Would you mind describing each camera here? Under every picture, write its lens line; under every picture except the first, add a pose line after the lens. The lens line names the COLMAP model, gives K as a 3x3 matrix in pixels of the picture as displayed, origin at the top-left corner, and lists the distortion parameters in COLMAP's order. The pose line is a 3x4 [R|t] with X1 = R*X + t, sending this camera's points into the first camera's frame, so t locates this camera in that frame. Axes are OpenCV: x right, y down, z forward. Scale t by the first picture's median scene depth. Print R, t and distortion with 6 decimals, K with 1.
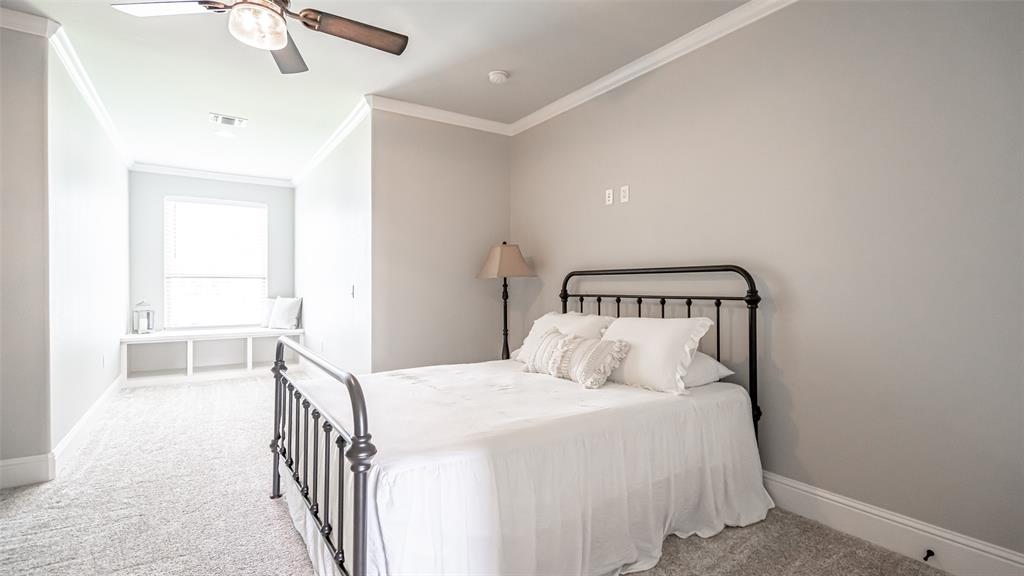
lens RADIAL K [[459.7, 0, 510.6], [0, 459.7, 289.5], [0, 0, 1]] dist [-0.004953, 0.000743]
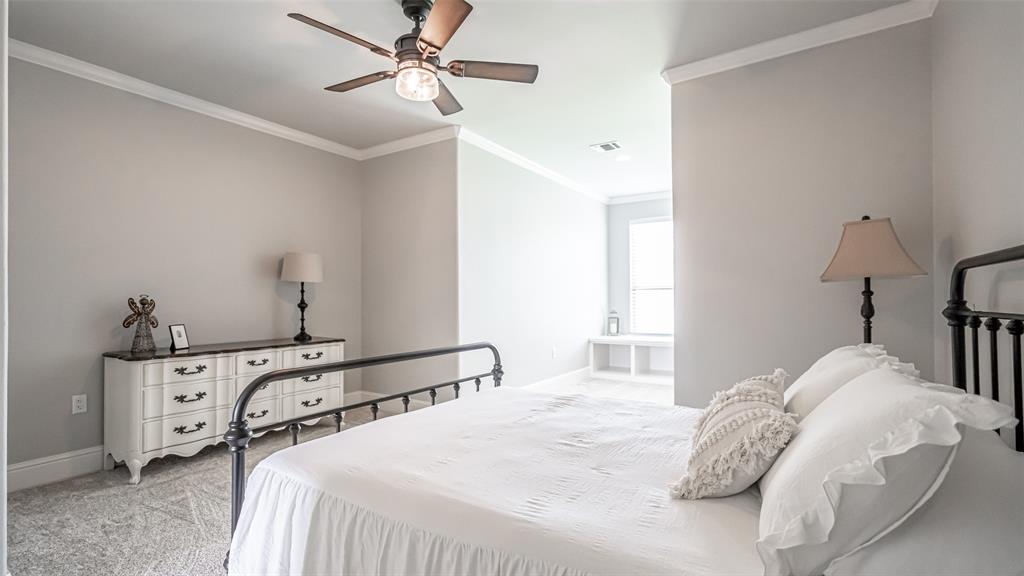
lens RADIAL K [[470.4, 0, 512.0], [0, 470.4, 288.0], [0, 0, 1]] dist [-0.001977, -0.000184]
pose [[0.368379, -0.021959, -0.929416, 0.361751], [-0.004158, 0.999672, -0.025267, 0.001871], [0.929666, 0.013172, 0.368167, 0.383769]]
